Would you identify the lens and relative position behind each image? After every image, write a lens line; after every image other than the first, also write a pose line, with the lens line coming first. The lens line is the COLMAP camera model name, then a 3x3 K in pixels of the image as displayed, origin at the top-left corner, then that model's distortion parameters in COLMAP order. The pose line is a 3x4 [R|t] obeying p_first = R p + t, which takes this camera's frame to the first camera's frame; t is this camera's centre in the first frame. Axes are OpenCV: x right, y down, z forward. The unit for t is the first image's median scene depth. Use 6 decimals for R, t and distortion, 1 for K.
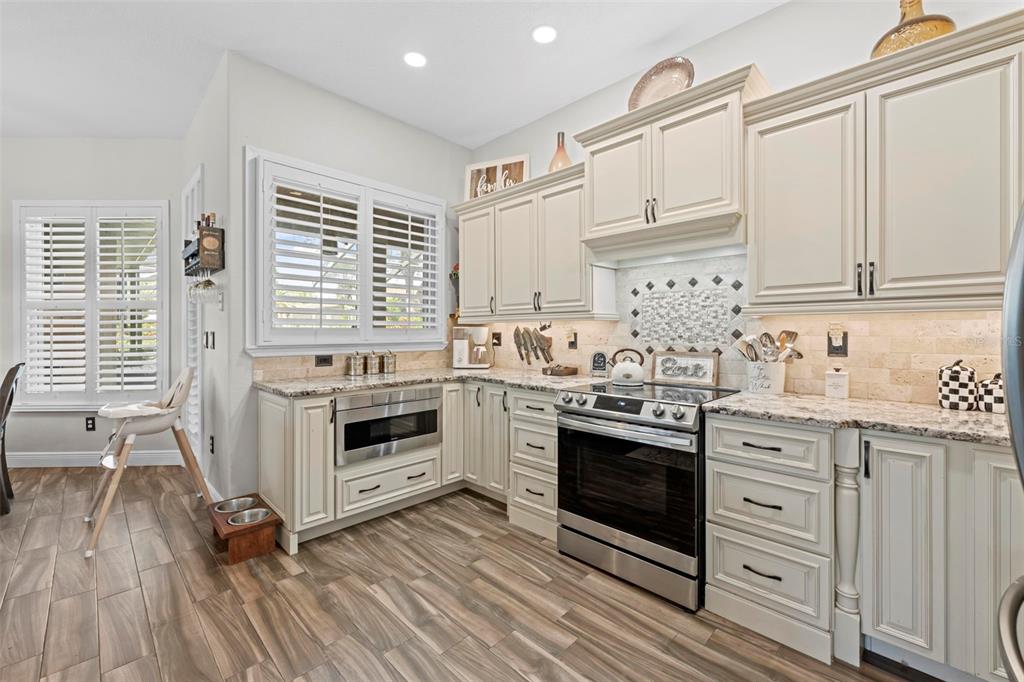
lens RADIAL K [[416.6, 0, 510.9], [0, 416.6, 336.5], [0, 0, 1]] dist [-0.001096, -0.000354]
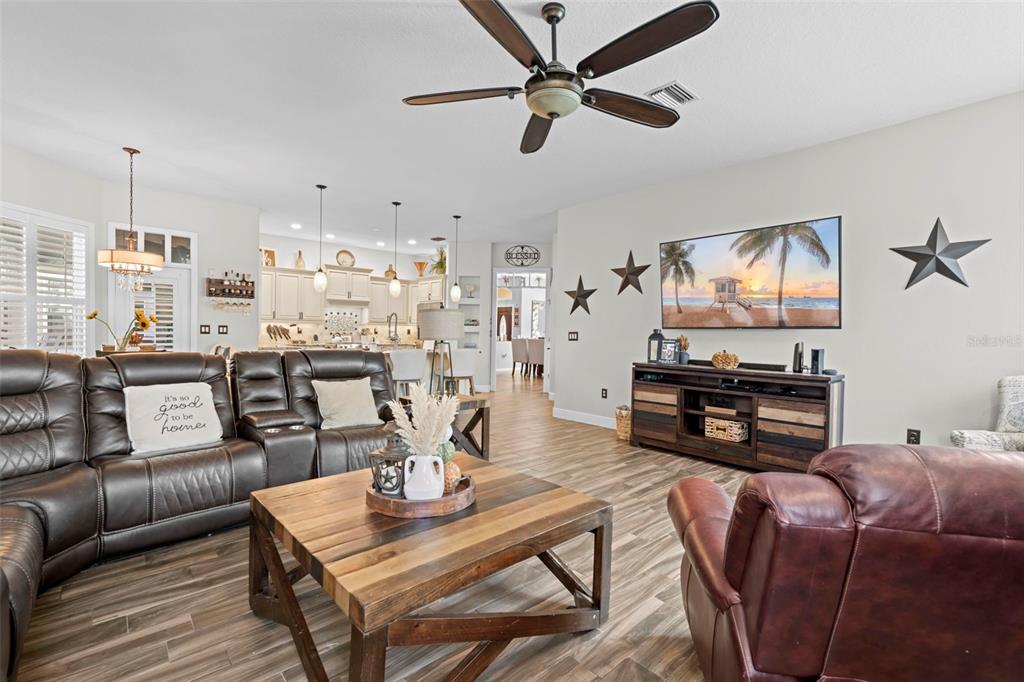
lens RADIAL K [[456.7, 0, 512.0], [0, 456.7, 341.0], [0, 0, 1]] dist [-0.001915, 0.000002]
pose [[0.062735, -0.018973, 0.997850, -3.329377], [-0.006480, 0.999790, 0.019417, 0.014565], [-0.998009, -0.007684, 0.062599, -0.637771]]
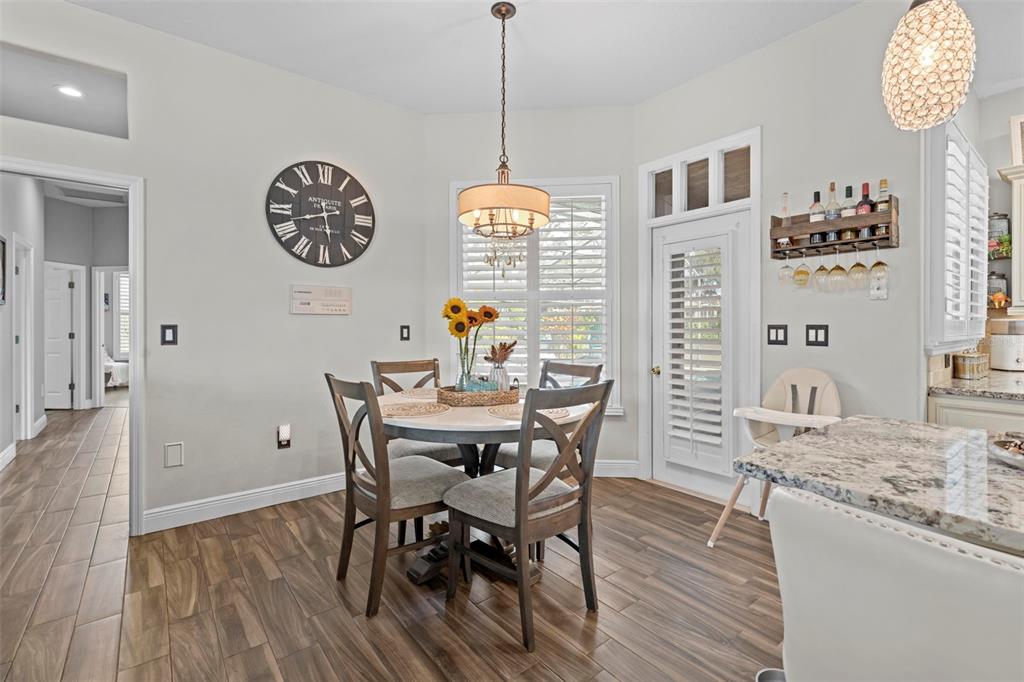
lens RADIAL K [[462.6, 0, 510.3], [0, 462.6, 330.6], [0, 0, 1]] dist [0.000760, -0.000115]
pose [[0.992327, 0.002069, -0.123622, -1.409370], [-0.002749, 0.999982, -0.005329, 0.007999], [0.123609, 0.005628, 0.992315, 0.009714]]
